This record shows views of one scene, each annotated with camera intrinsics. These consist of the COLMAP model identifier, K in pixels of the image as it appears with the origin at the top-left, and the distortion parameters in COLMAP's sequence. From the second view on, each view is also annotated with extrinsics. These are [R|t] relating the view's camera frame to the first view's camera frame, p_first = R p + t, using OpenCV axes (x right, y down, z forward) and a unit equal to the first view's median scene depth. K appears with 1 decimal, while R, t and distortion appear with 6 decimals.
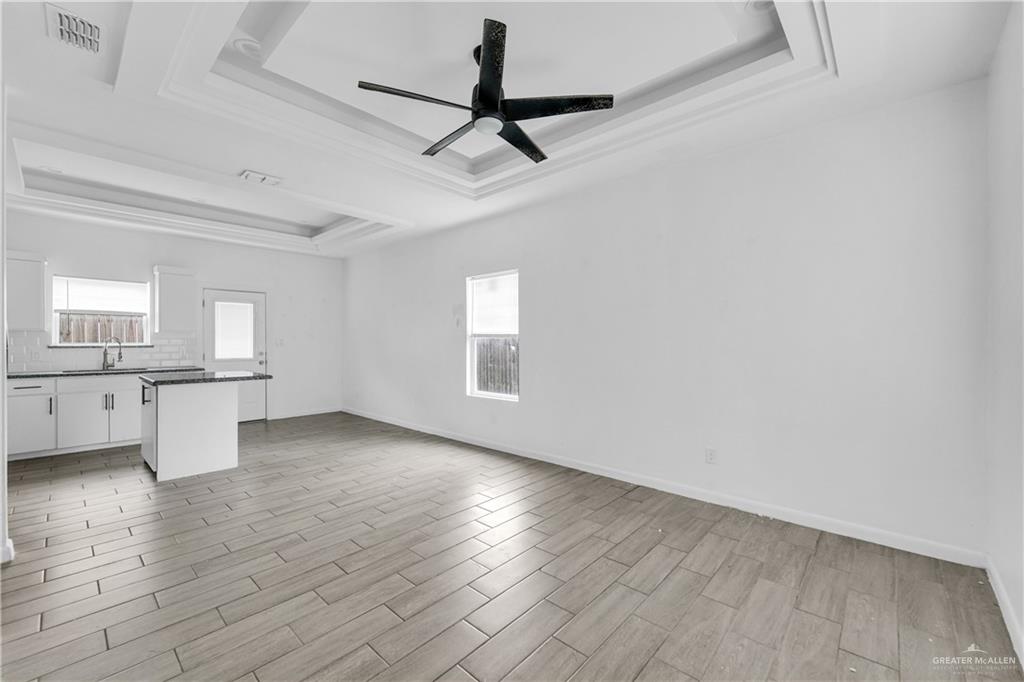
lens RADIAL K [[415.8, 0, 517.6], [0, 415.8, 337.6], [0, 0, 1]] dist [0.006561, -0.000389]
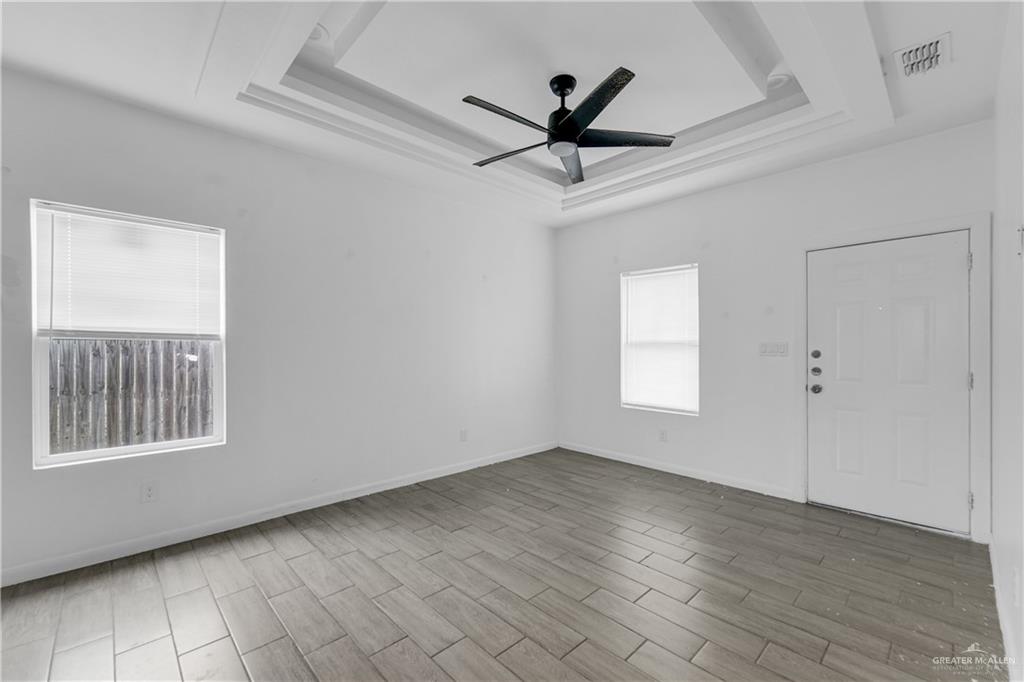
lens RADIAL K [[415.8, 0, 518.9], [0, 415.8, 348.1], [0, 0, 1]] dist [0.006561, -0.000389]
pose [[0.084218, -0.000023, 0.996447, -0.715550], [-0.007739, 0.999970, 0.000677, 0.008683], [-0.996417, -0.007768, 0.084216, 0.632572]]
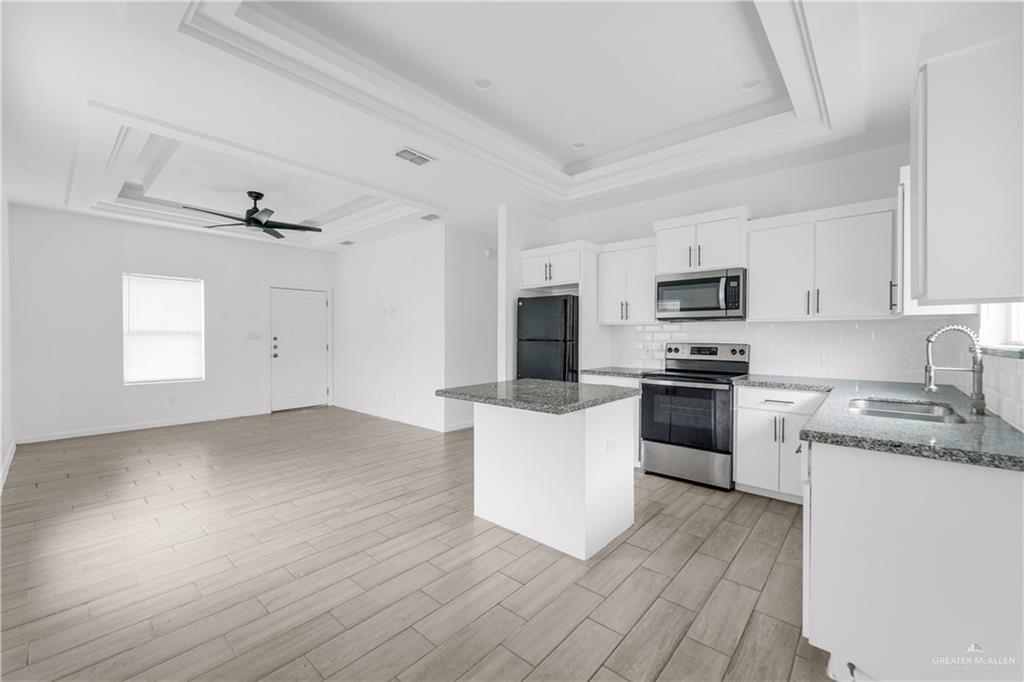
lens RADIAL K [[415.8, 0, 513.8], [0, 415.8, 338.4], [0, 0, 1]] dist [0.006561, -0.000389]
pose [[-0.999994, 0.000419, -0.003493, -0.813963], [0.000430, 0.999995, -0.003245, 0.021694], [0.003492, -0.003246, -0.999989, 1.872578]]
